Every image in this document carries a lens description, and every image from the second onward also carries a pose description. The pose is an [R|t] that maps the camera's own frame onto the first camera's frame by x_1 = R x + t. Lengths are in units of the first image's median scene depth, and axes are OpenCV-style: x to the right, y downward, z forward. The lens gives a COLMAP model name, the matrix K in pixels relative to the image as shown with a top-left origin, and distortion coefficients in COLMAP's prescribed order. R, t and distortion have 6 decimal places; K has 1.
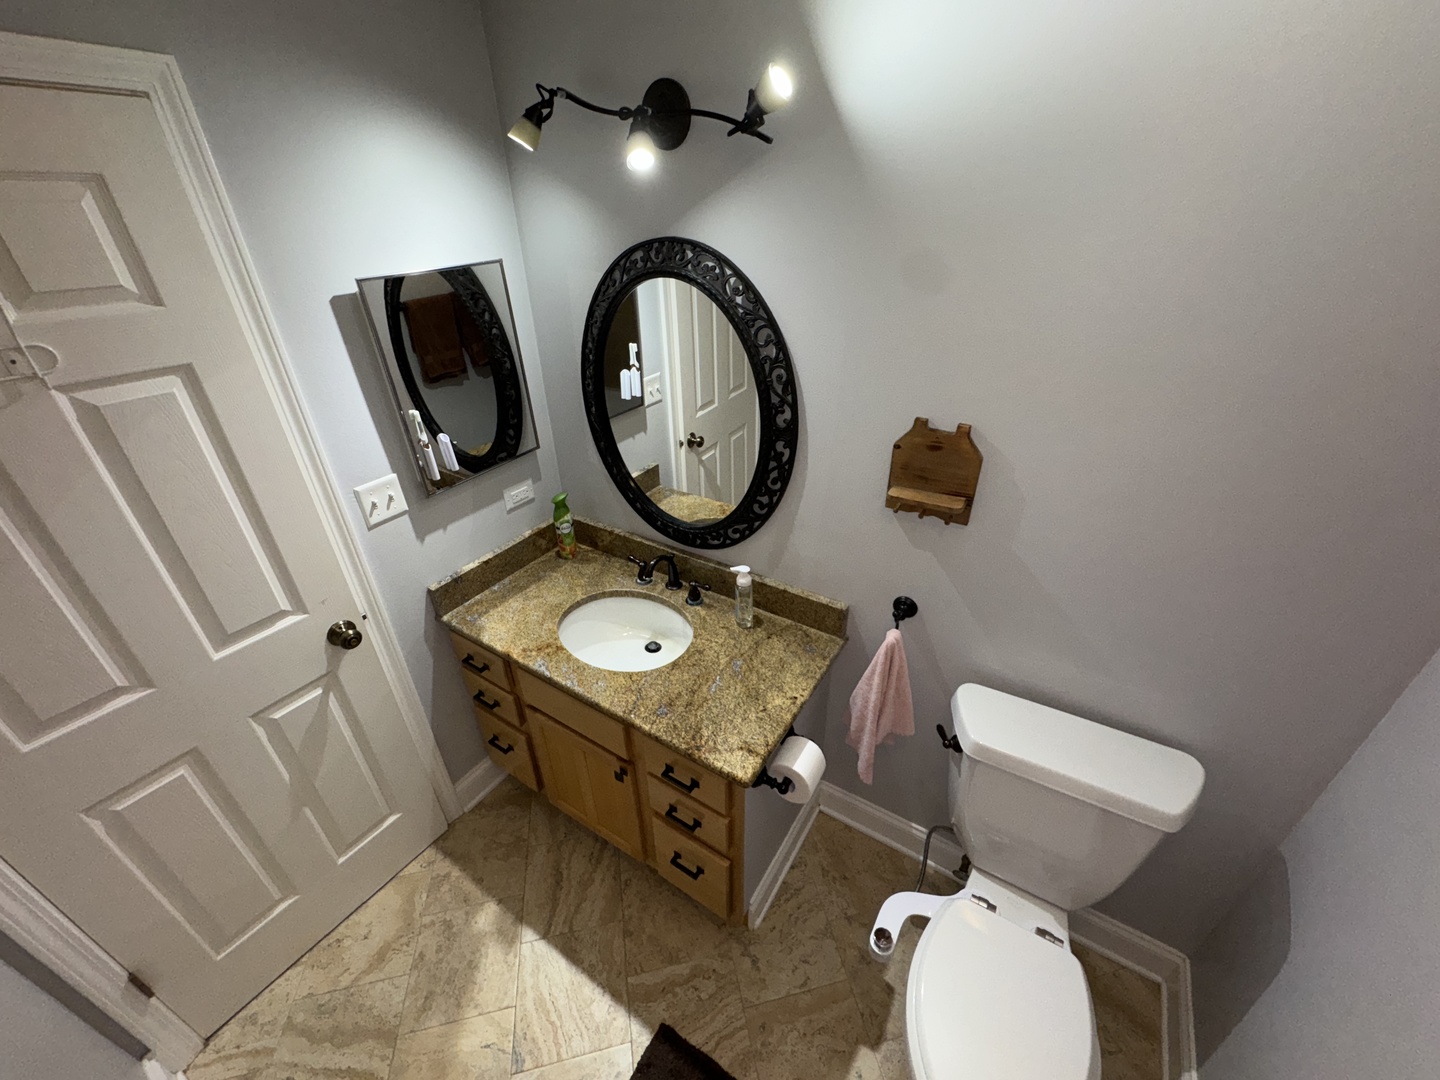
lens RADIAL K [[573.6, 0, 721.5], [0, 573.6, 536.1], [0, 0, 1]] dist [-0.004972, 0.000711]
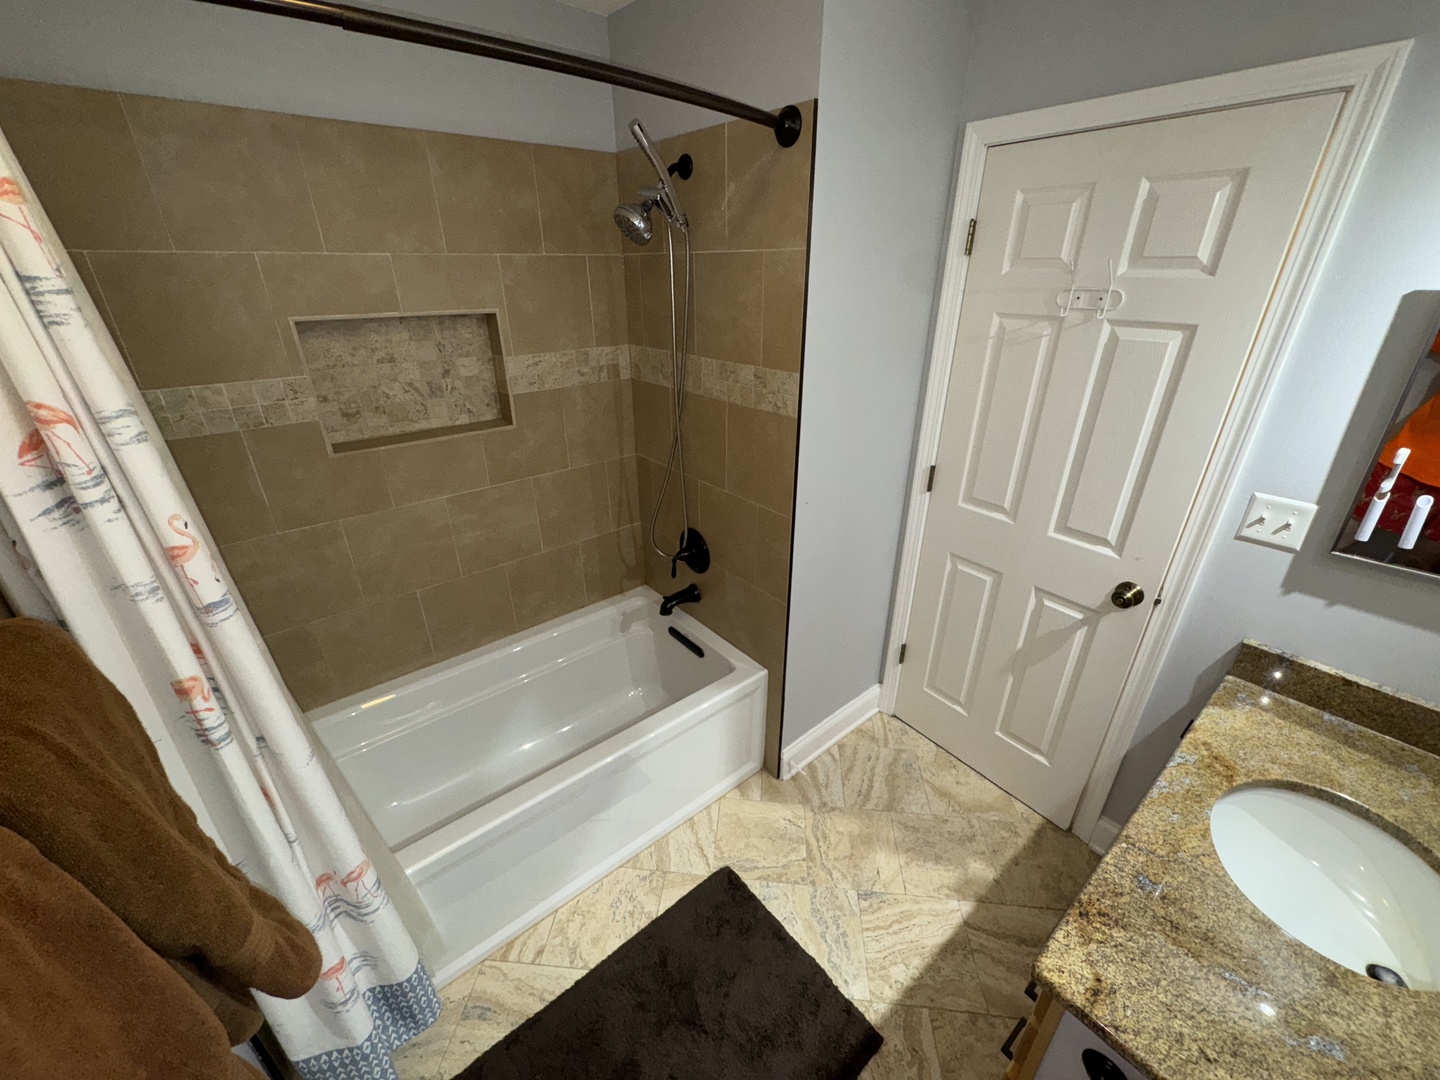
lens RADIAL K [[573.6, 0, 718.4], [0, 573.6, 537.3], [0, 0, 1]] dist [-0.004972, 0.000711]
pose [[-0.315485, 0.417177, -0.852310, 0.445960], [-0.471920, 0.710257, 0.522329, -0.101905], [0.823262, 0.567009, -0.027202, 0.337256]]
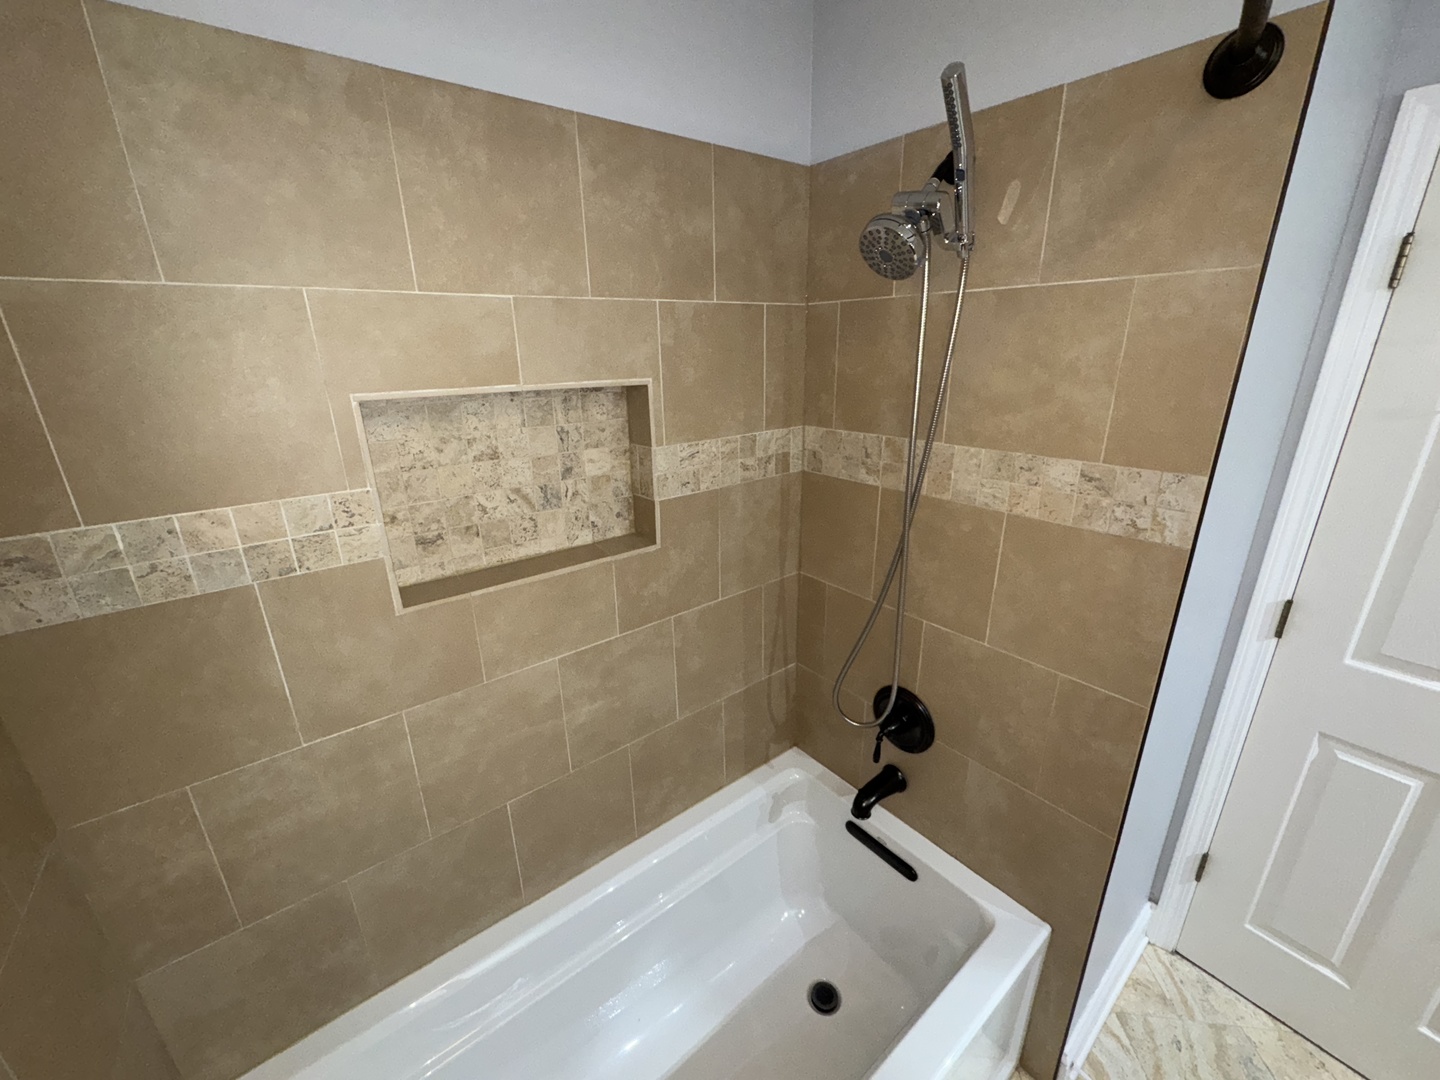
lens RADIAL K [[573.6, 0, 717.0], [0, 573.6, 536.5], [0, 0, 1]] dist [-0.004972, 0.000711]
pose [[-0.334048, 0.317519, -0.887465, 0.122747], [-0.455518, 0.769912, 0.446921, 0.171989], [0.825176, 0.553549, -0.112552, -0.057877]]
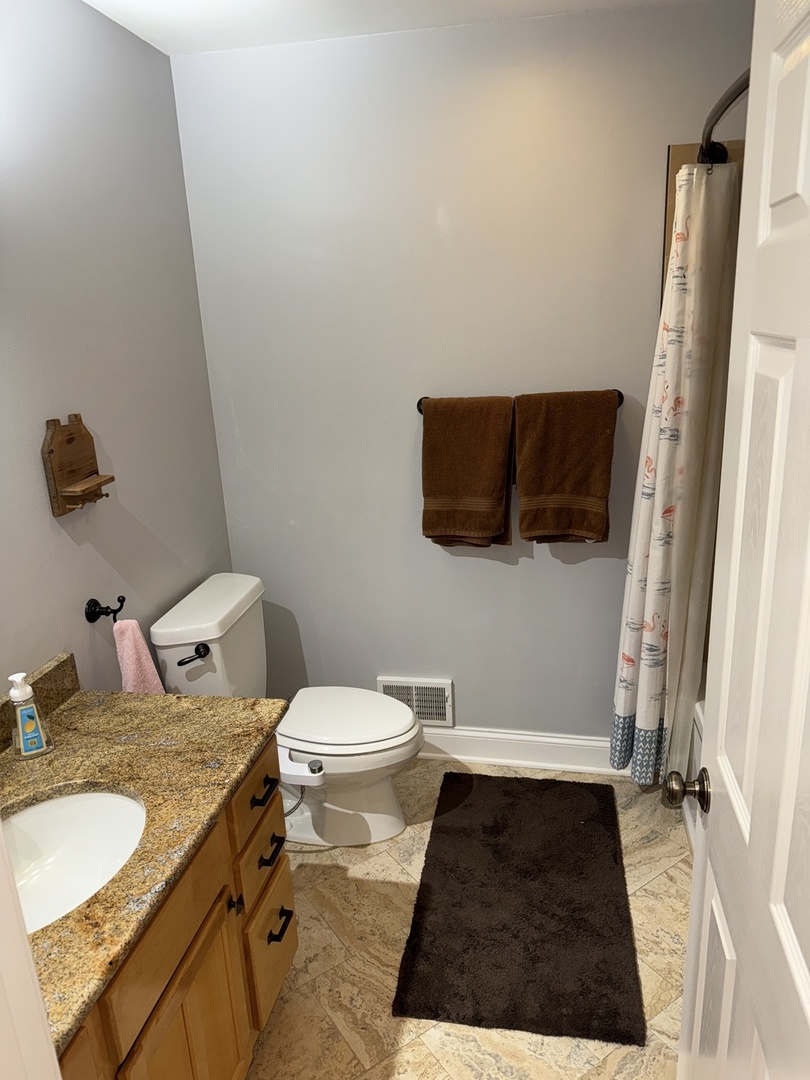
lens RADIAL K [[768.8, 0, 407.6], [0, 768.8, 547.5], [0, 0, 1]] dist [0.031002, -0.003128]
pose [[-0.374017, -0.246377, 0.894097, -1.079253], [0.509640, 0.750857, 0.420097, -0.249137], [-0.774841, 0.612791, -0.155270, 0.720363]]
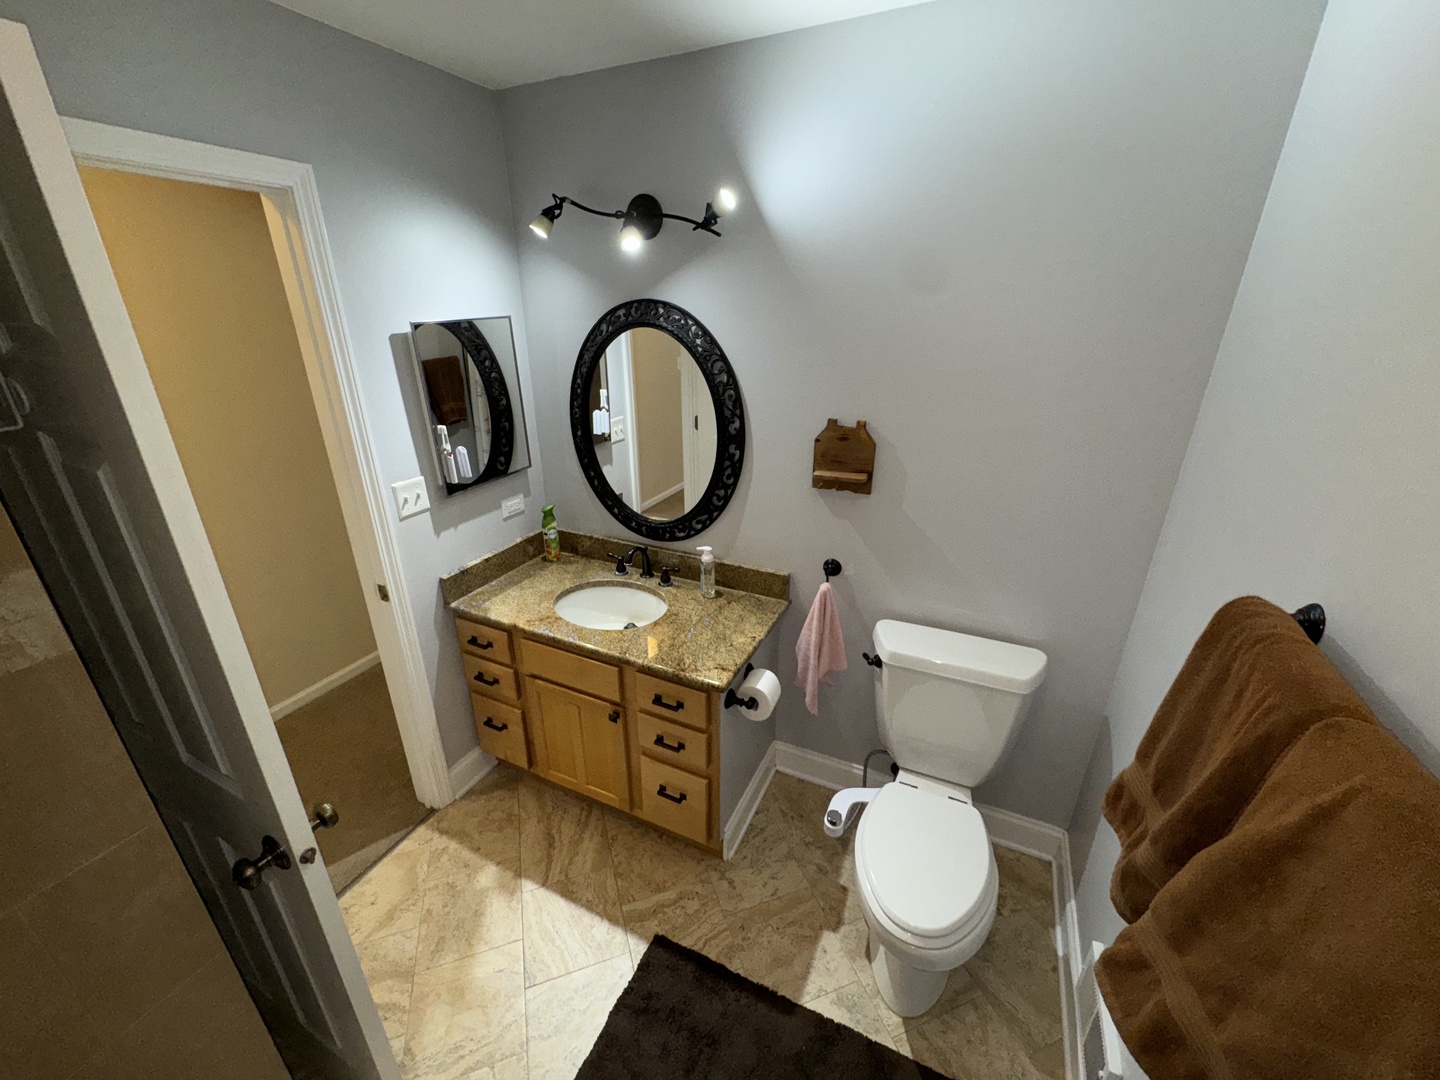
lens RADIAL K [[573.6, 0, 722.9], [0, 573.6, 536.2], [0, 0, 1]] dist [-0.004972, 0.000711]
pose [[0.991897, -0.030887, 0.123235, -0.088656], [0.048013, 0.989195, -0.138521, 0.225087], [-0.117625, 0.143316, 0.982662, -0.272786]]
